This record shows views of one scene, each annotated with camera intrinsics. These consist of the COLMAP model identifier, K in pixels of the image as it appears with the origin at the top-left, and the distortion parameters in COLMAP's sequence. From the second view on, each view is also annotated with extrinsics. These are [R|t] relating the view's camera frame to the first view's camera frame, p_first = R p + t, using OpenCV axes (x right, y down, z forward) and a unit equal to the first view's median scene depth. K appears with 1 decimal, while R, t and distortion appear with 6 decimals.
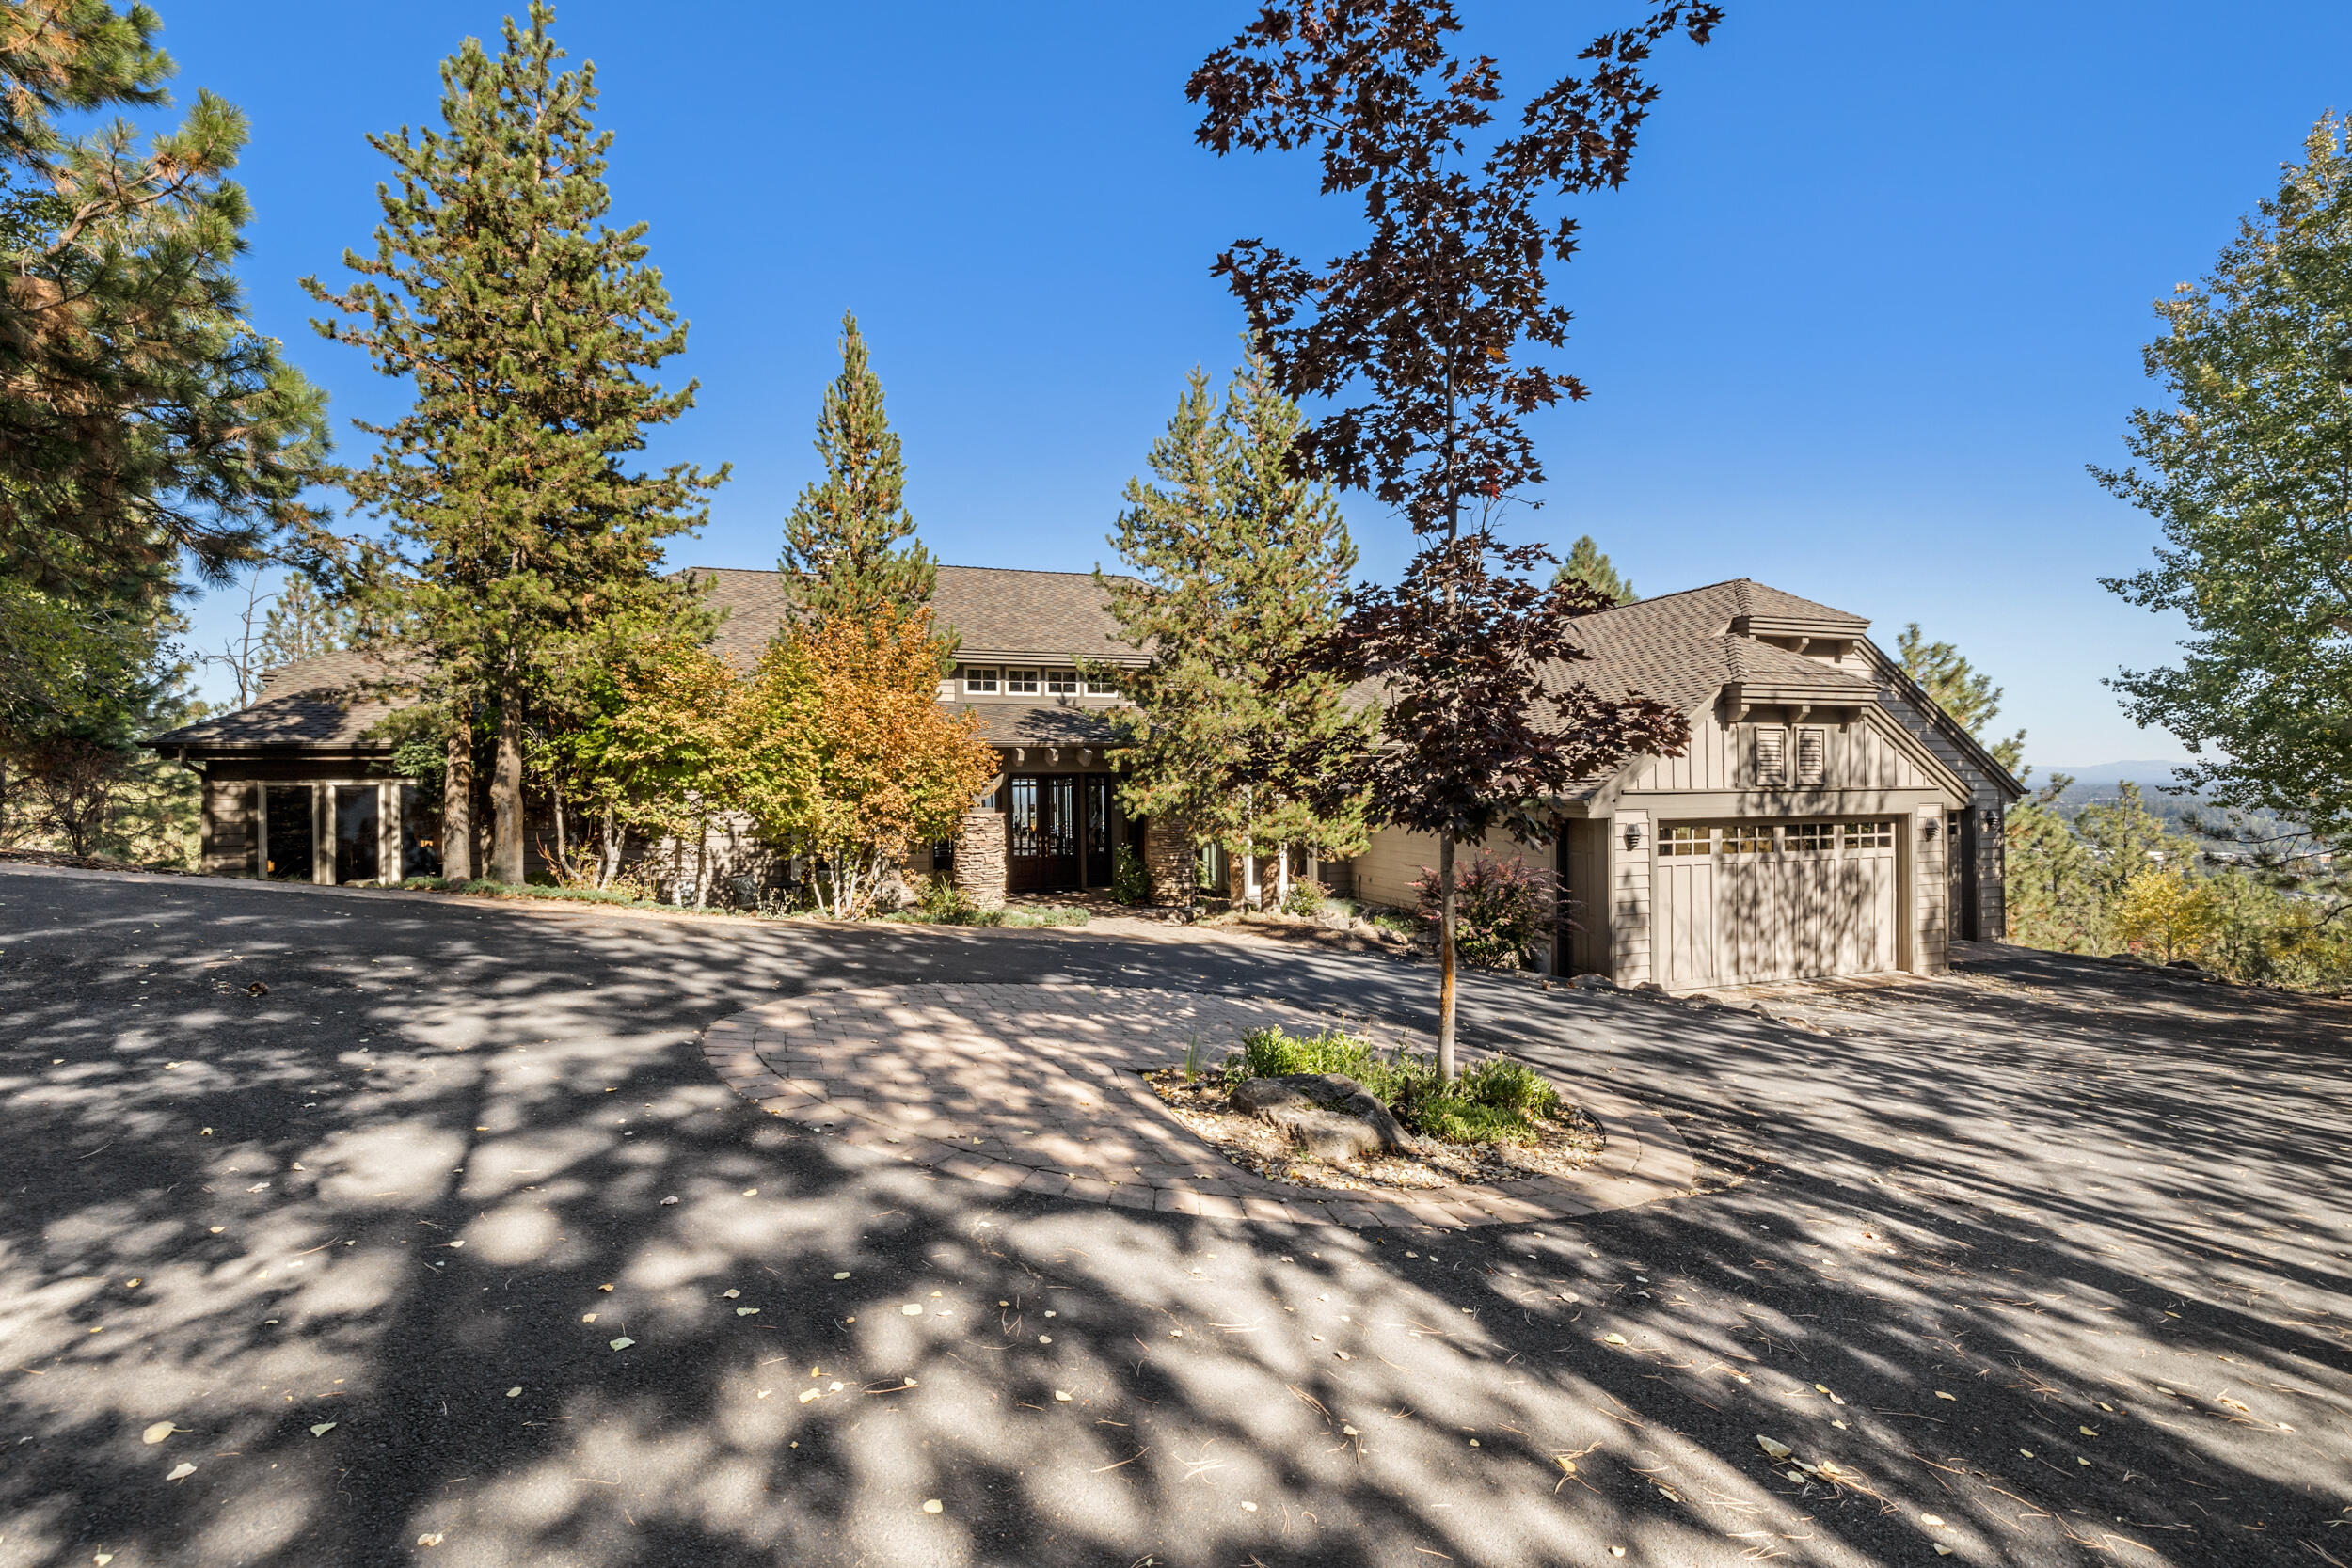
lens RADIAL K [[1001.6, 0, 1180.3], [0, 1001.6, 780.4], [0, 0, 1]] dist [0.003991, 0.000002]
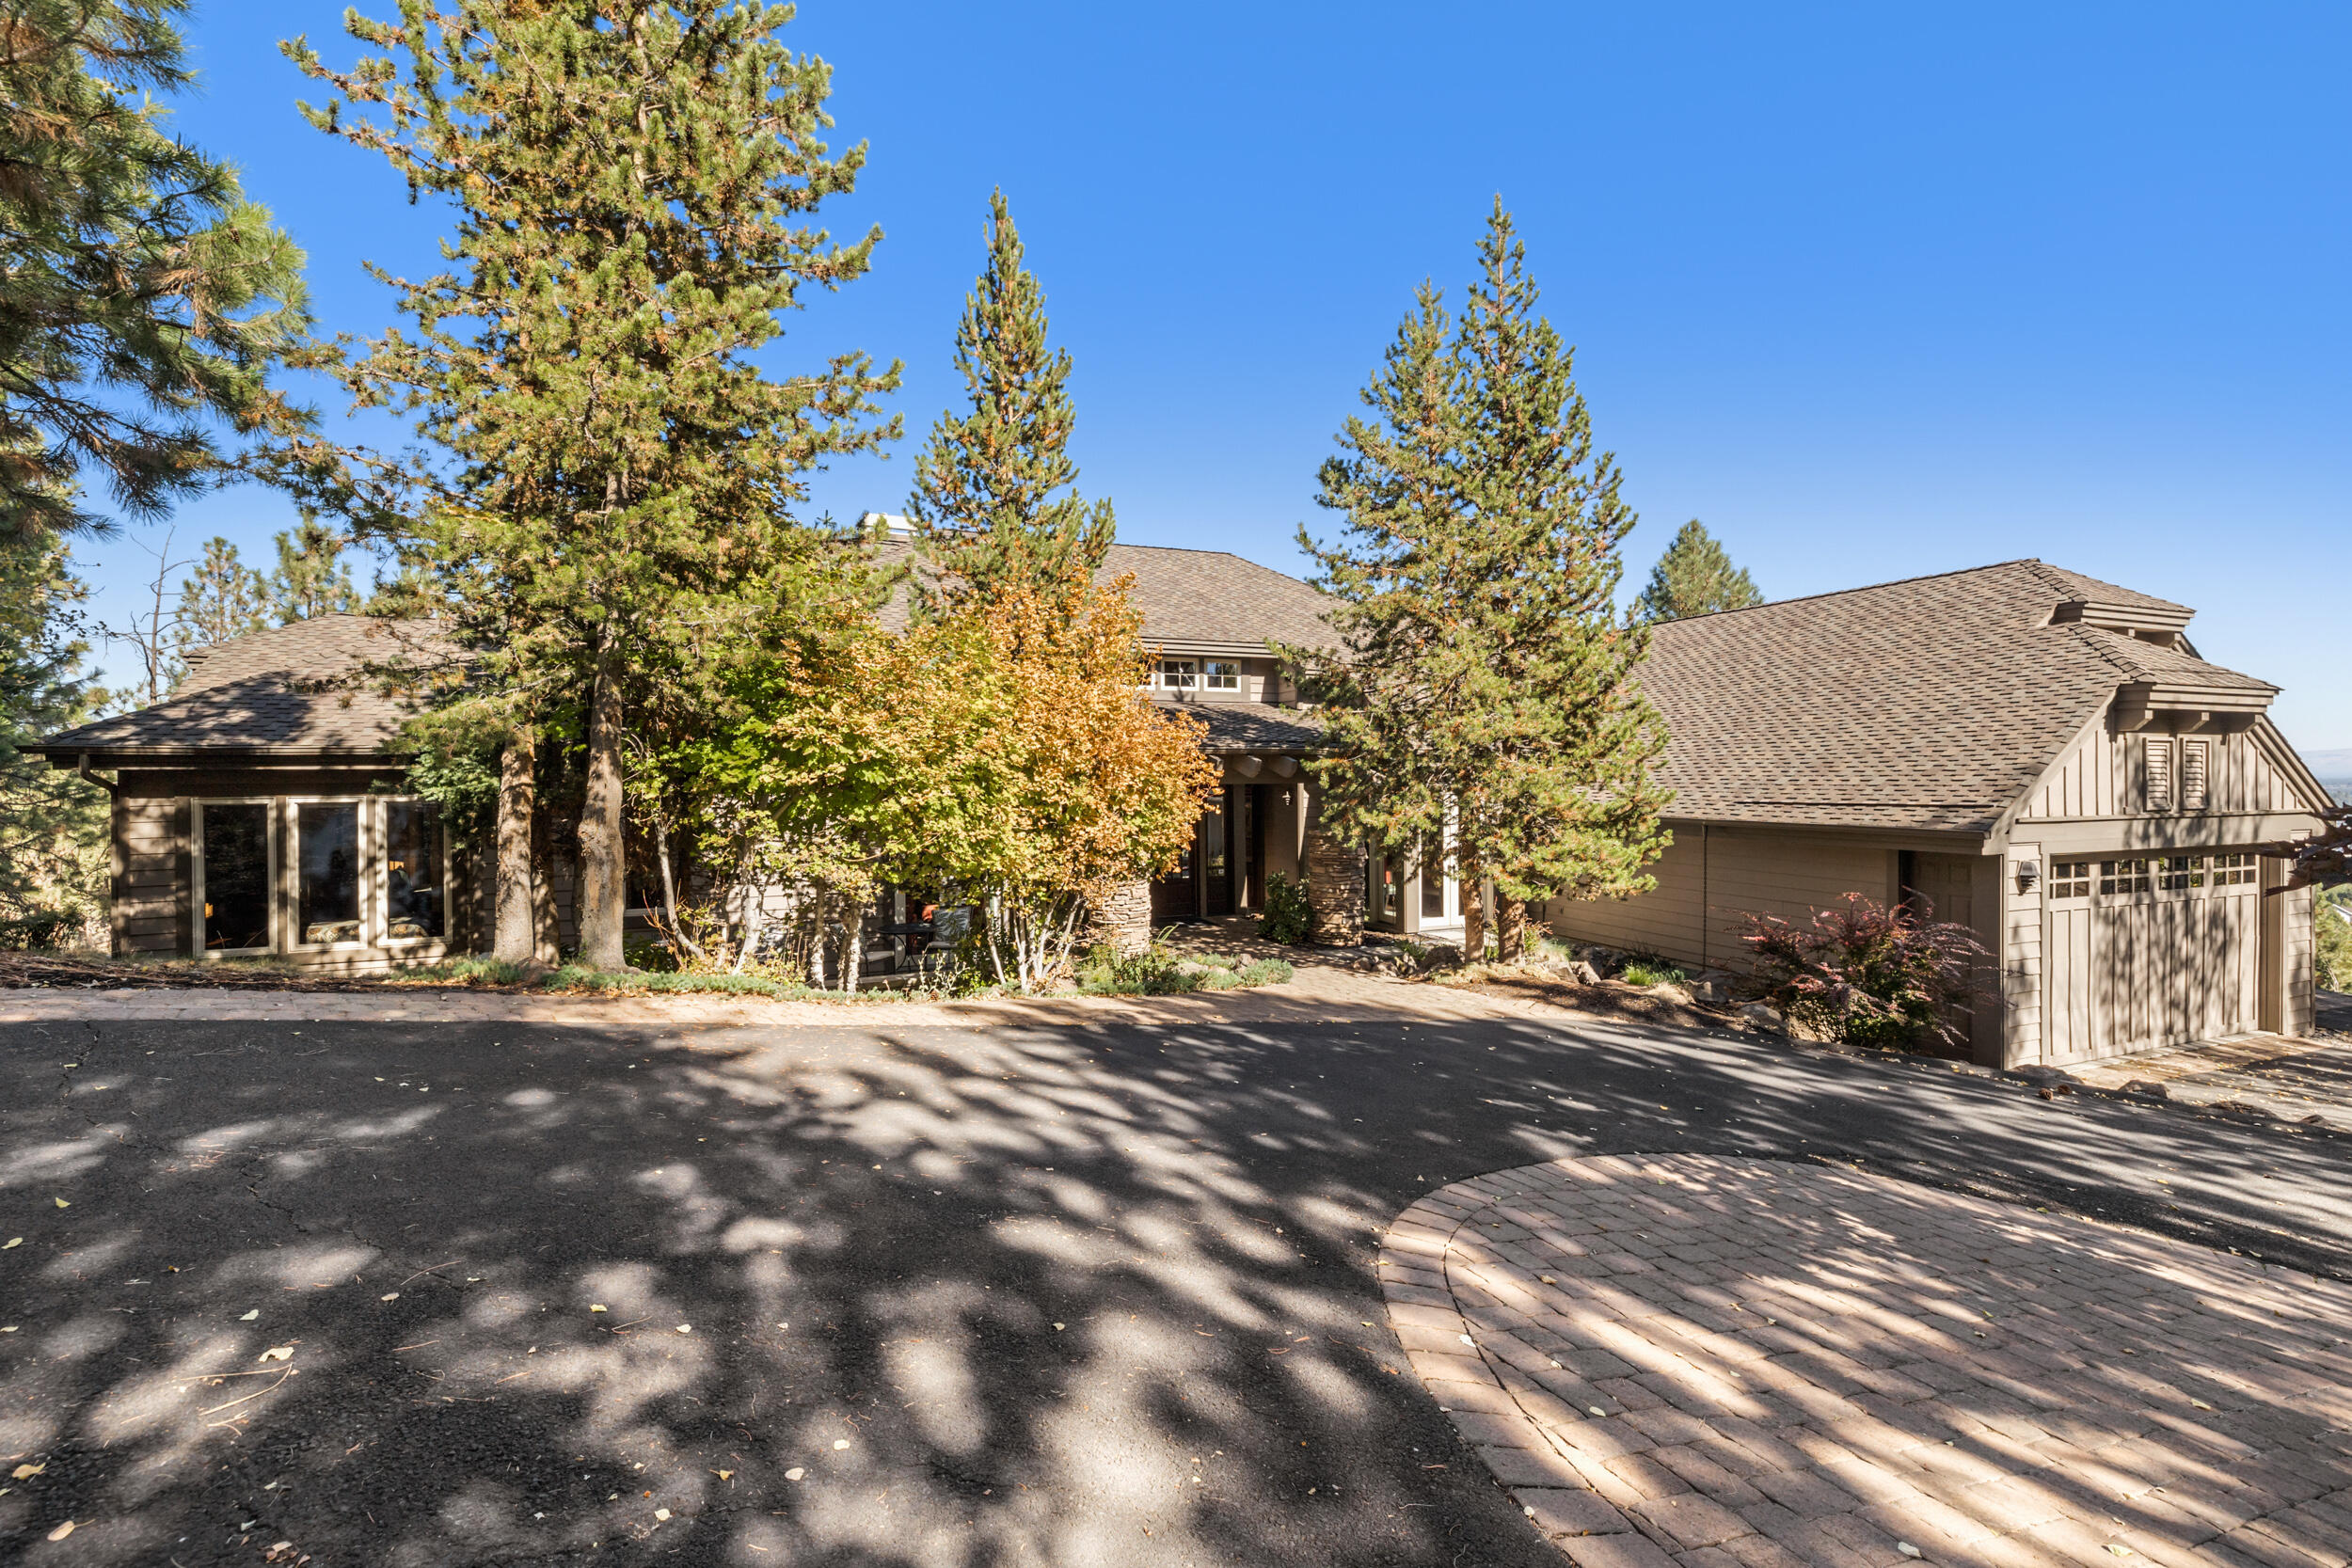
lens RADIAL K [[1001.6, 0, 1174.1], [0, 1001.6, 778.3], [0, 0, 1]] dist [0.003991, 0.000002]
pose [[0.998756, 0.004384, 0.049677, -0.237718], [-0.004594, 0.999981, 0.004122, -0.020672], [-0.049658, -0.004345, 0.998757, 0.230617]]
